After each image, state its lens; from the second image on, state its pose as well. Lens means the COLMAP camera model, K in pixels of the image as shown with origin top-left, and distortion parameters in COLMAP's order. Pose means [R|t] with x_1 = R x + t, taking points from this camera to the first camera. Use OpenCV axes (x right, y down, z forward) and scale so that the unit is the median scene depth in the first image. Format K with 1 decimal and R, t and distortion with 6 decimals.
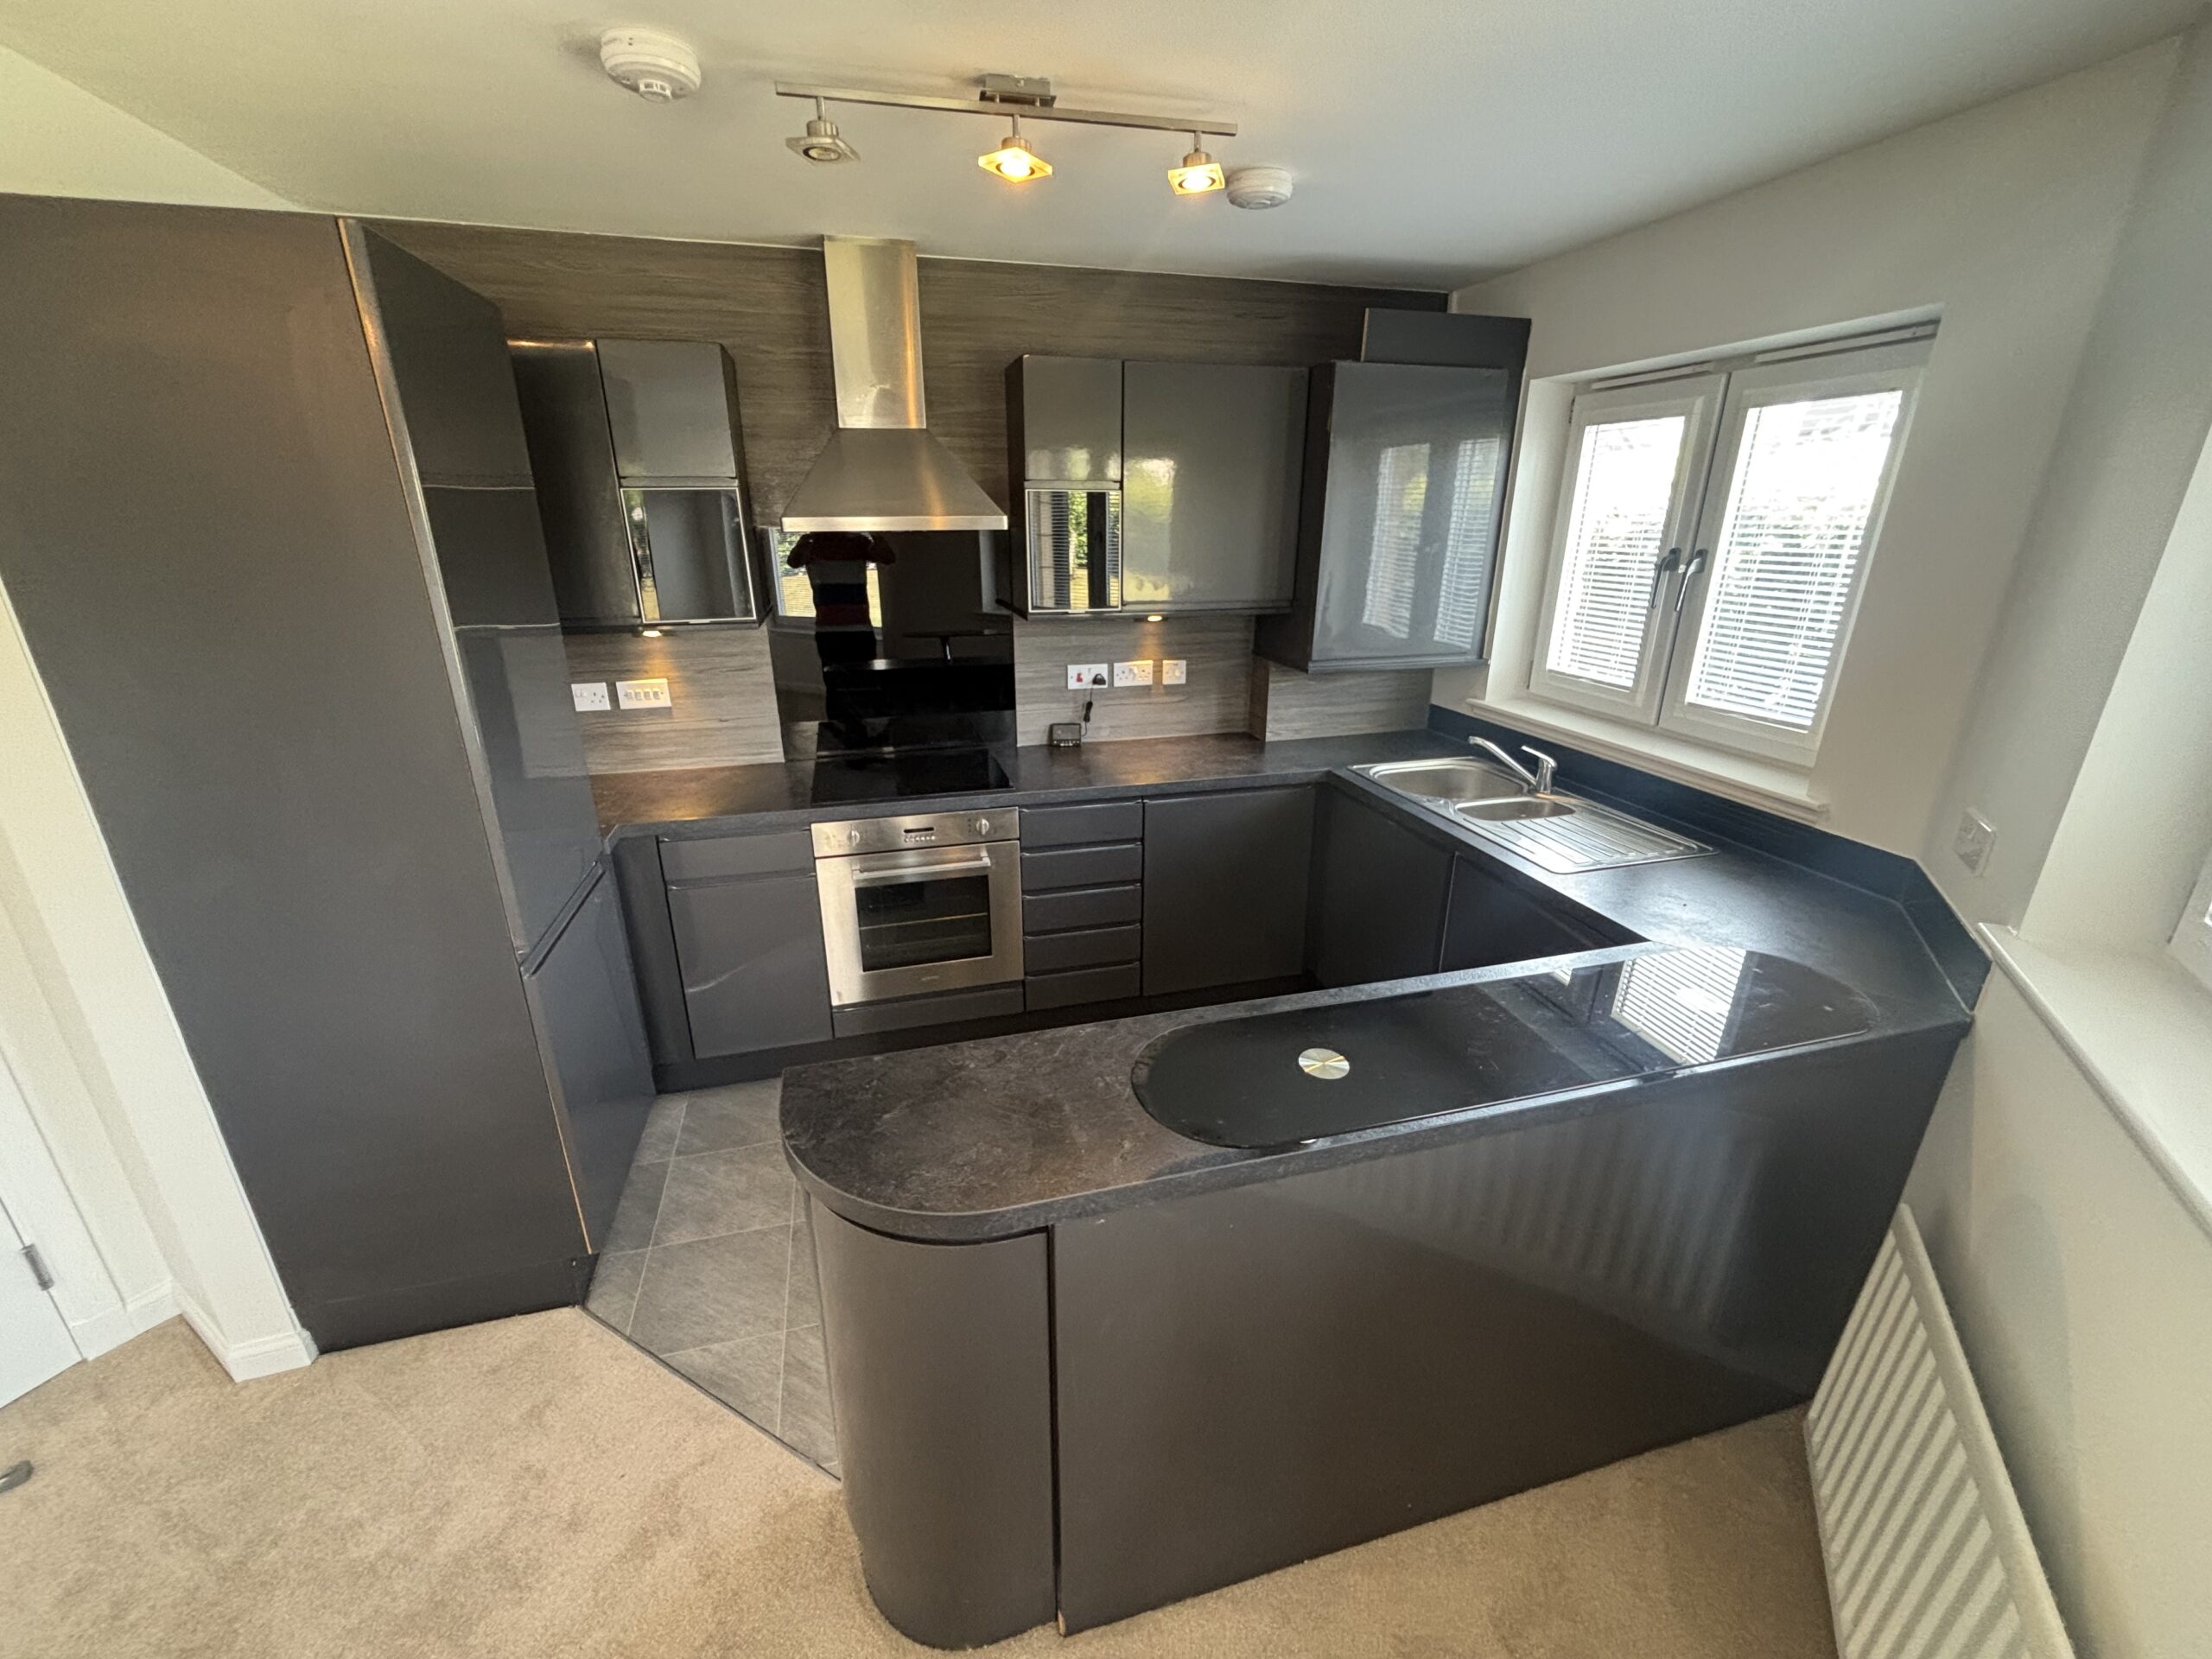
lens RADIAL K [[898.2, 0, 1101.3], [0, 898.2, 836.7], [0, 0, 1]] dist [-0.014494, -0.000087]
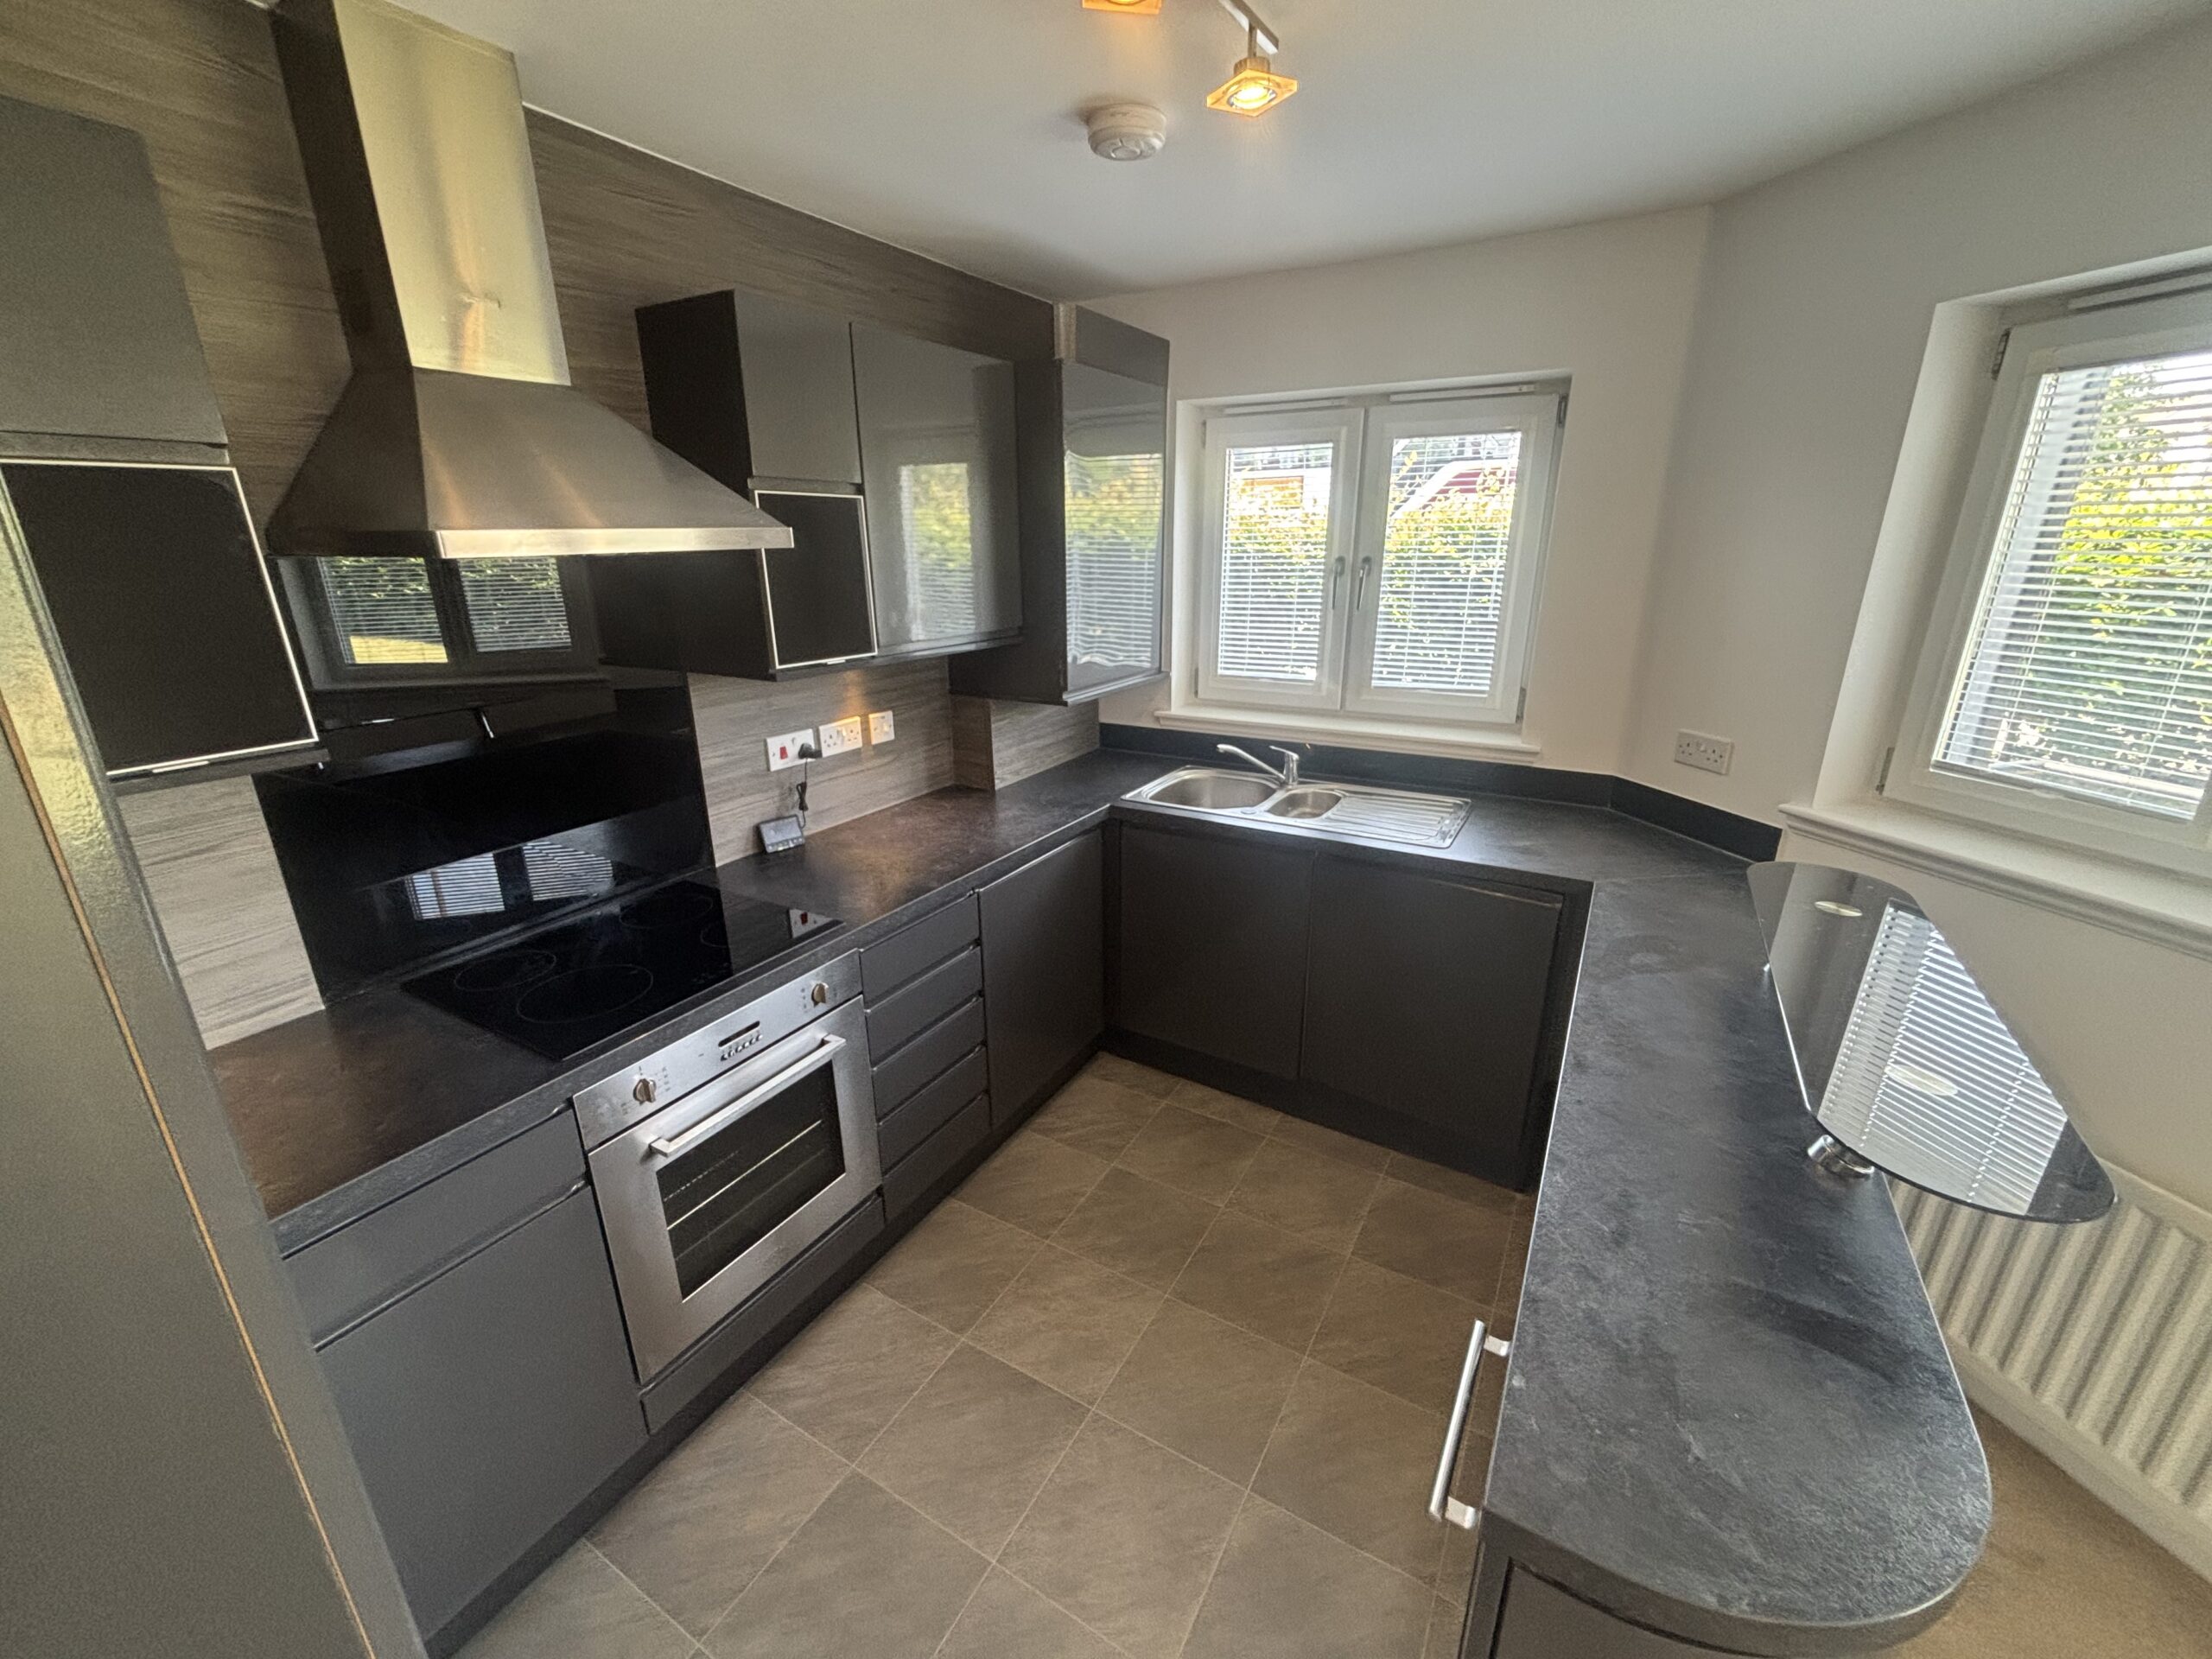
lens RADIAL K [[884.7, 0, 1105.5], [0, 884.7, 853.7], [0, 0, 1]] dist [-0.000400, -0.000035]
pose [[0.689002, -0.237148, 0.684863, -0.364185], [0.243117, 0.965826, 0.089851, -0.104192], [-0.682767, 0.104594, 0.723111, 0.335141]]
